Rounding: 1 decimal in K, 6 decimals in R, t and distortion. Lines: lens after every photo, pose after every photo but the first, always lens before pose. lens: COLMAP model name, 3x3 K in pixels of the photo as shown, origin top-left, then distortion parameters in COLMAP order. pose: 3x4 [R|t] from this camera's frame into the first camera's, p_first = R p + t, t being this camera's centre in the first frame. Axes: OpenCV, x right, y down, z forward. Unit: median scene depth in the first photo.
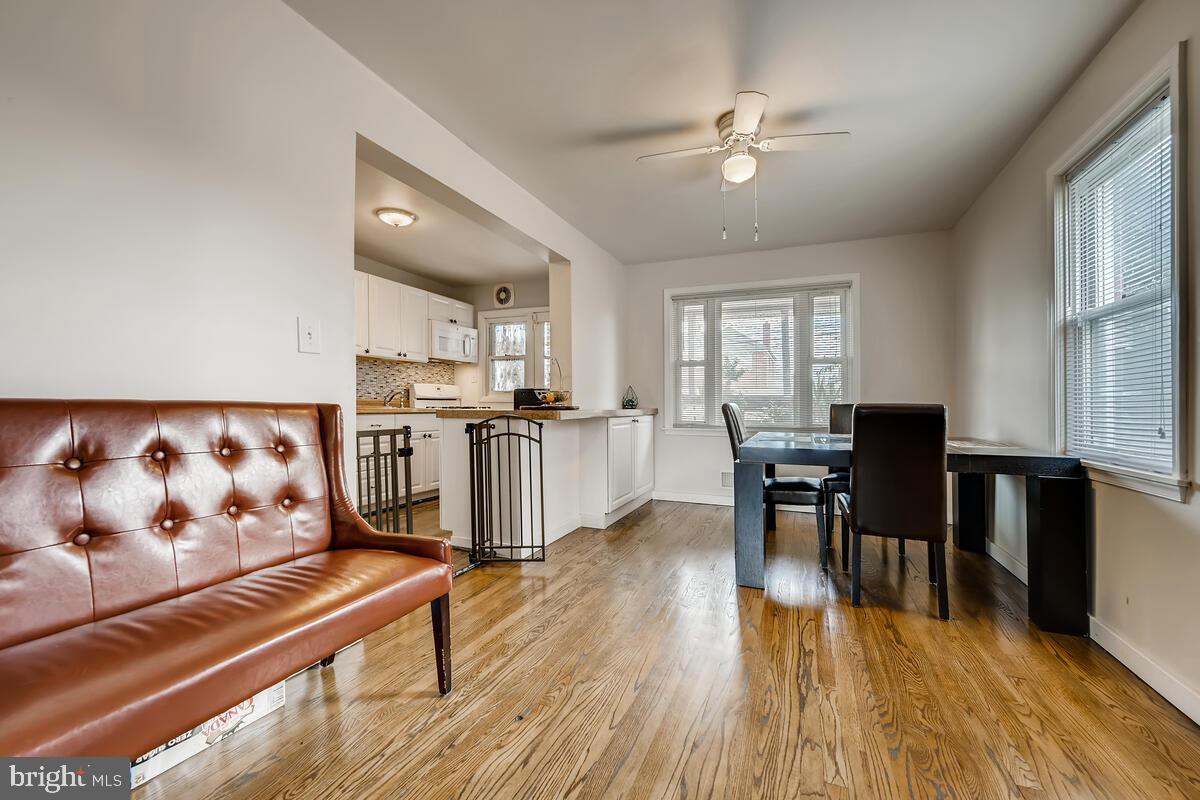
lens RADIAL K [[479.3, 0, 603.6], [0, 479.3, 421.0], [0, 0, 1]] dist [-0.000571, 0.000456]
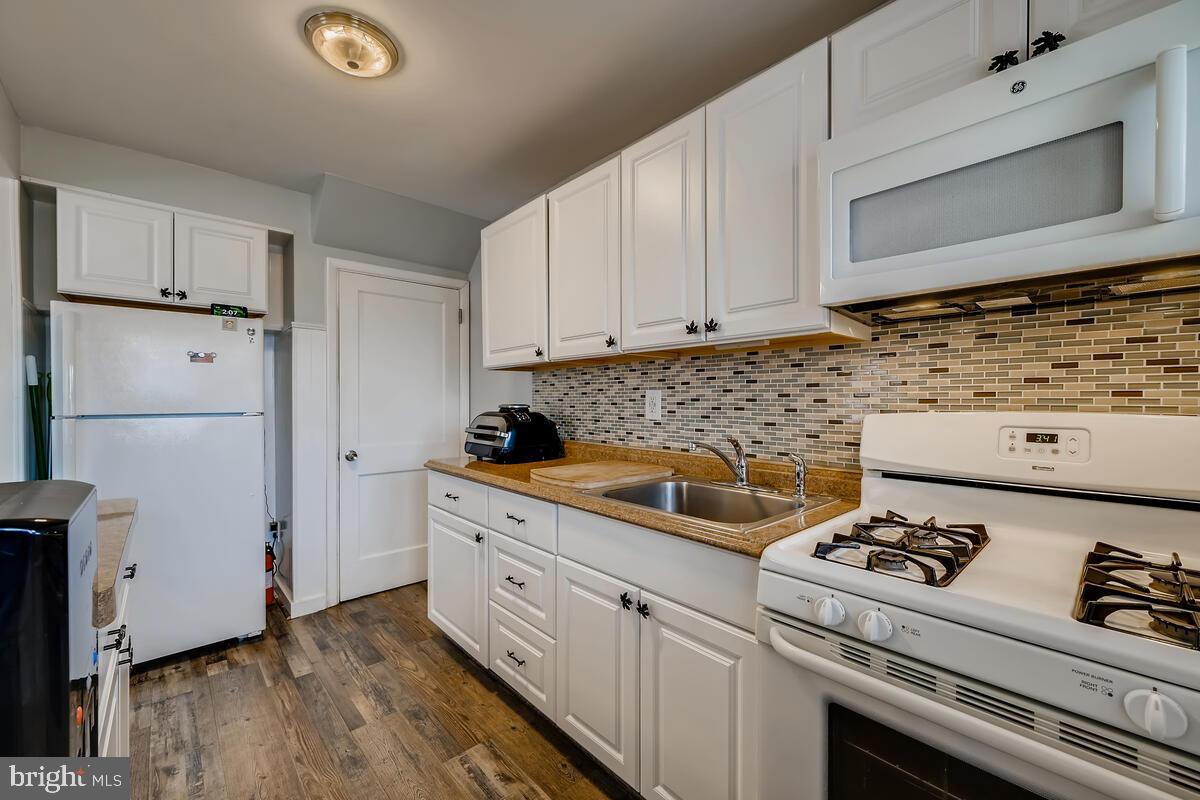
lens RADIAL K [[479.3, 0, 594.6], [0, 479.3, 408.6], [0, 0, 1]] dist [-0.000571, 0.000456]
pose [[-0.438343, 0.005803, -0.898789, -0.098133], [-0.039590, 0.998884, 0.025757, -0.086198], [0.897935, 0.046873, -0.437624, 1.037485]]
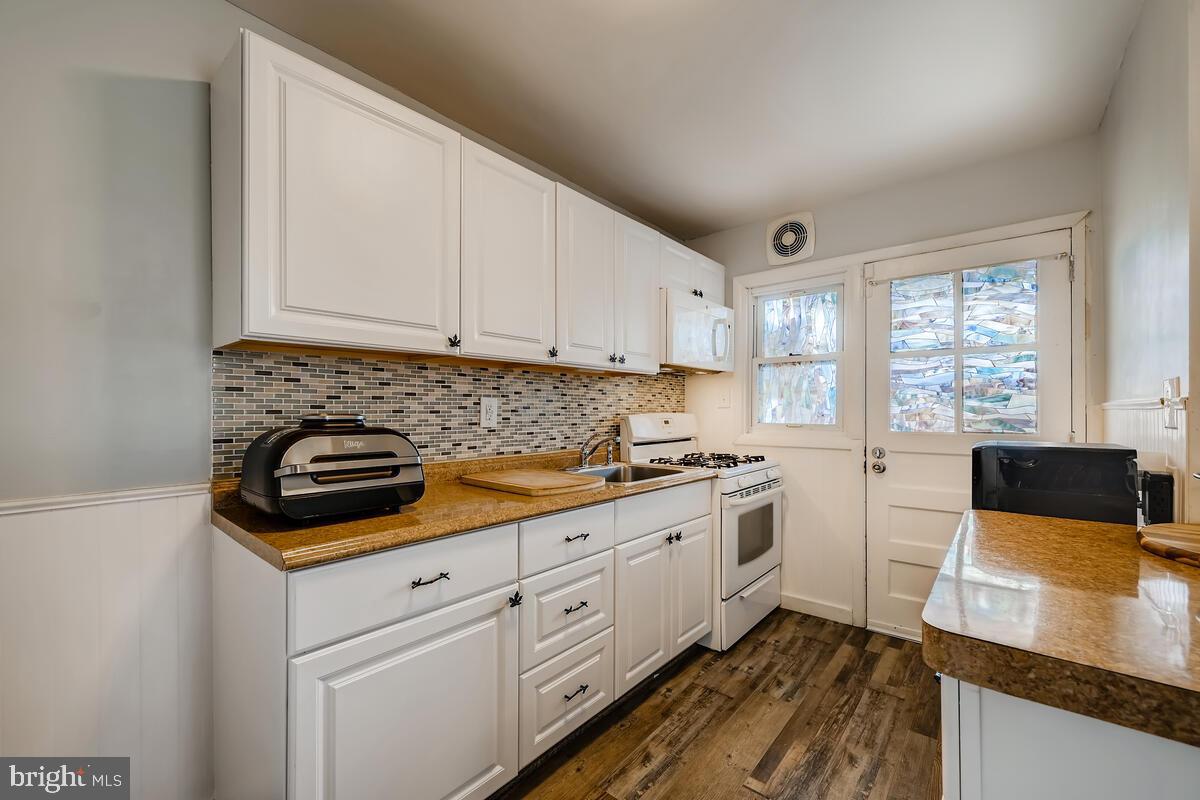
lens RADIAL K [[479.3, 0, 603.7], [0, 479.3, 416.9], [0, 0, 1]] dist [-0.000571, 0.000456]
pose [[0.951467, -0.005885, -0.307696, -0.276393], [-0.002423, 0.999643, -0.026610, -0.065530], [0.307743, 0.026064, 0.951113, 0.523992]]
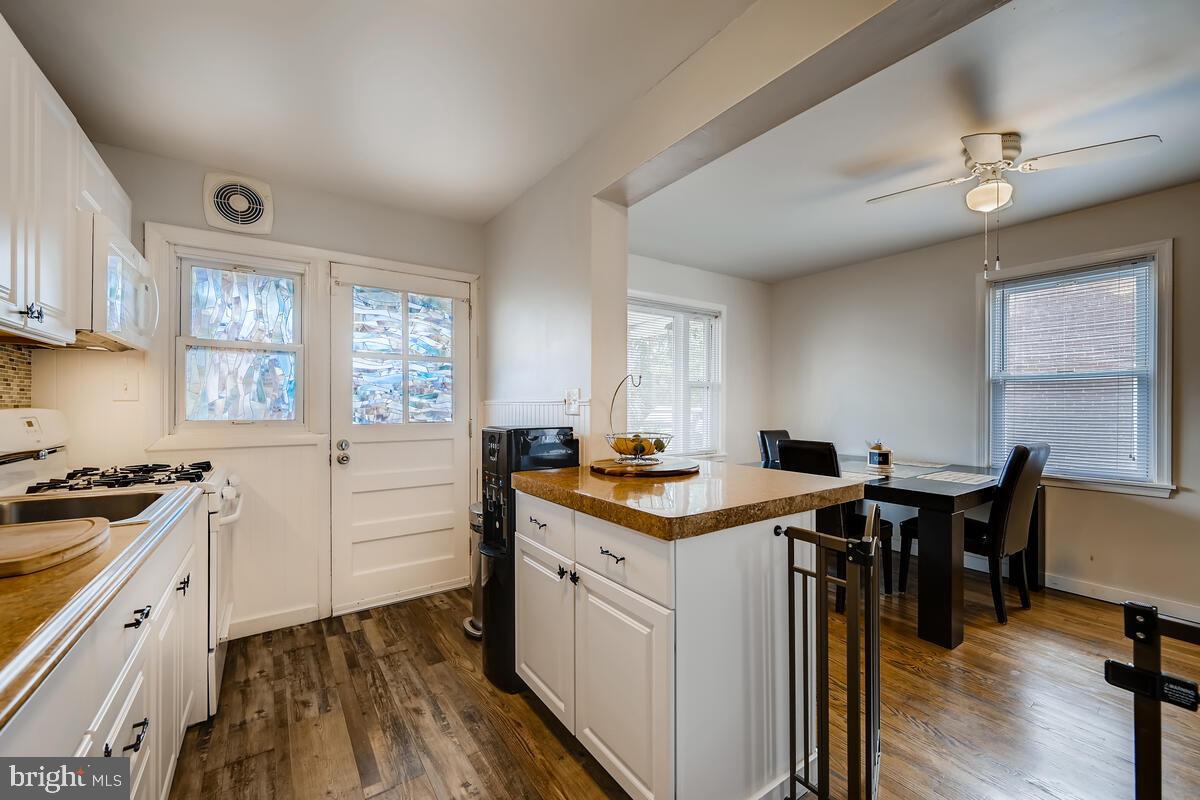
lens RADIAL K [[479.3, 0, 595.2], [0, 479.3, 410.1], [0, 0, 1]] dist [-0.000571, 0.000456]
pose [[0.553036, -0.016691, 0.832990, -0.453800], [0.034173, 0.999412, -0.002663, -0.069926], [-0.832456, 0.029939, 0.553281, 0.565335]]
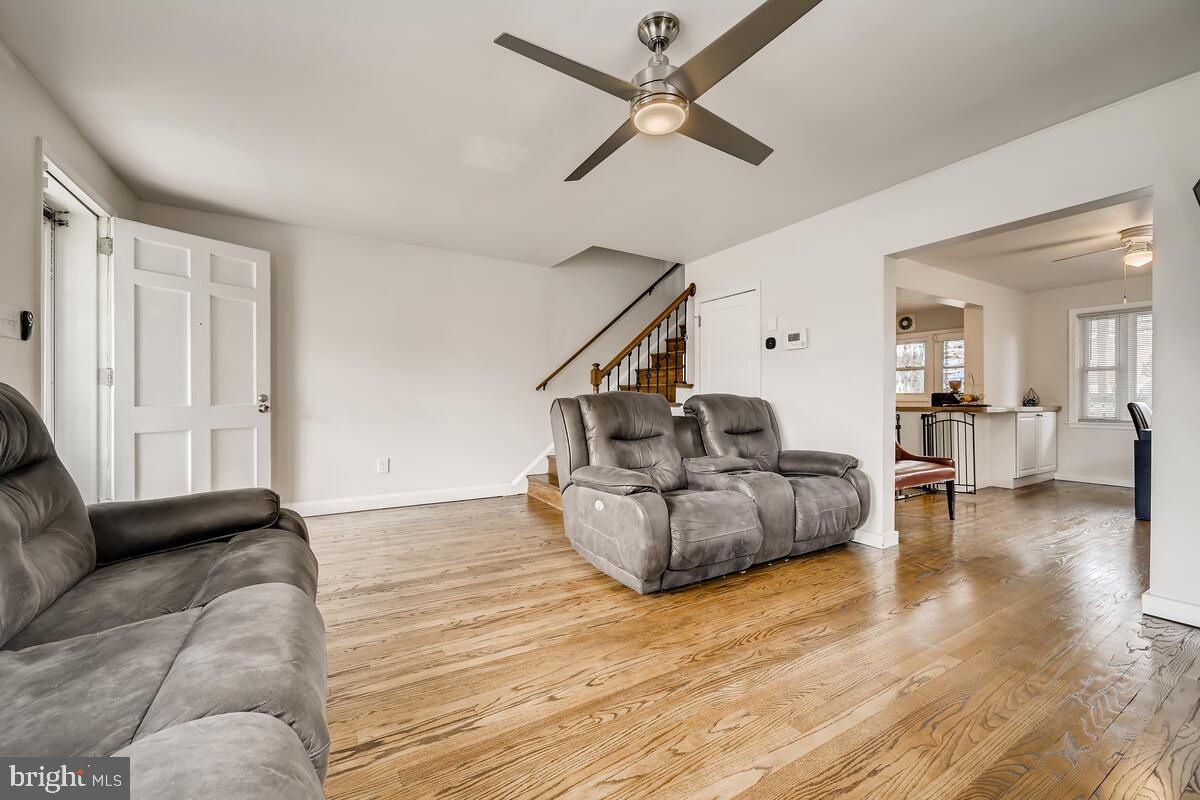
lens RADIAL K [[479.3, 0, 605.3], [0, 479.3, 410.3], [0, 0, 1]] dist [-0.000571, 0.000456]
pose [[0.809091, 0.006346, -0.587649, -0.111705], [-0.016804, 0.999783, -0.012339, 0.019484], [0.587443, 0.019858, 0.809022, -0.686865]]
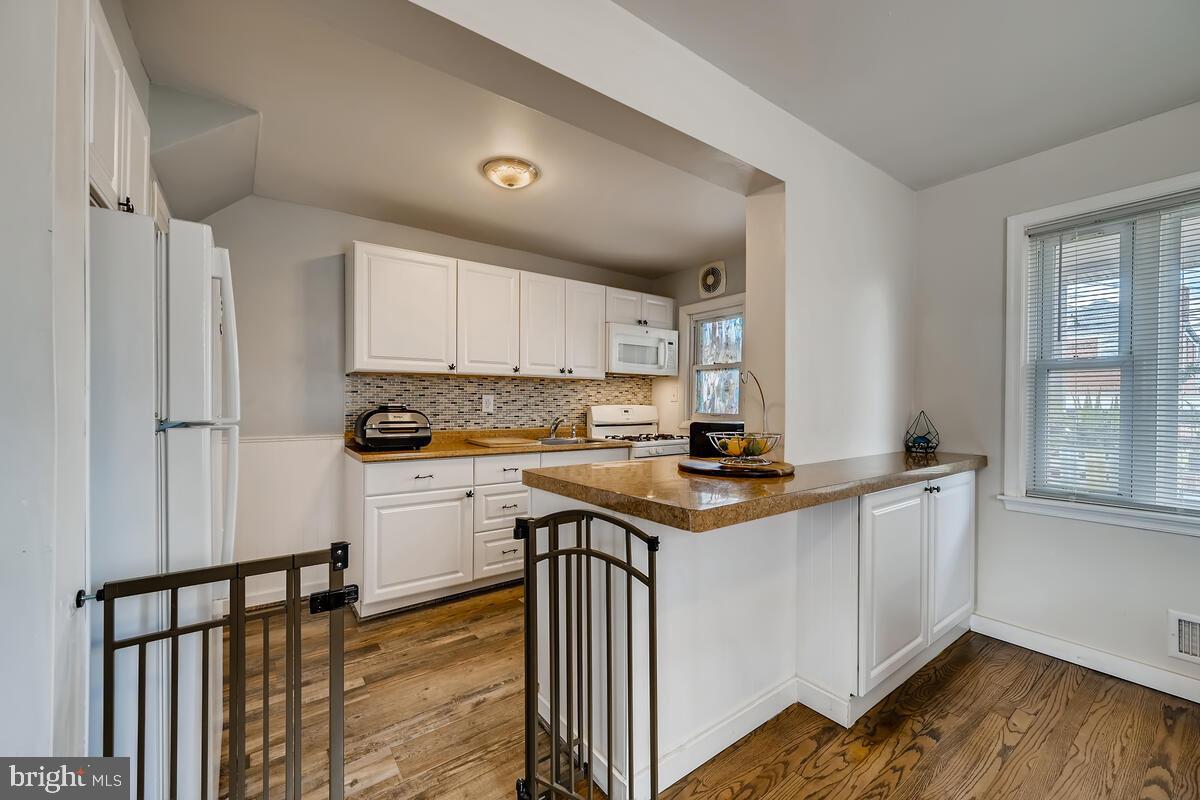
lens RADIAL K [[479.3, 0, 605.4], [0, 479.3, 416.3], [0, 0, 1]] dist [-0.000571, 0.000456]
pose [[0.856149, 0.010979, -0.516612, 0.028805], [-0.018771, 0.999775, -0.009861, -0.057245], [0.516387, 0.018140, 0.856163, 0.363000]]
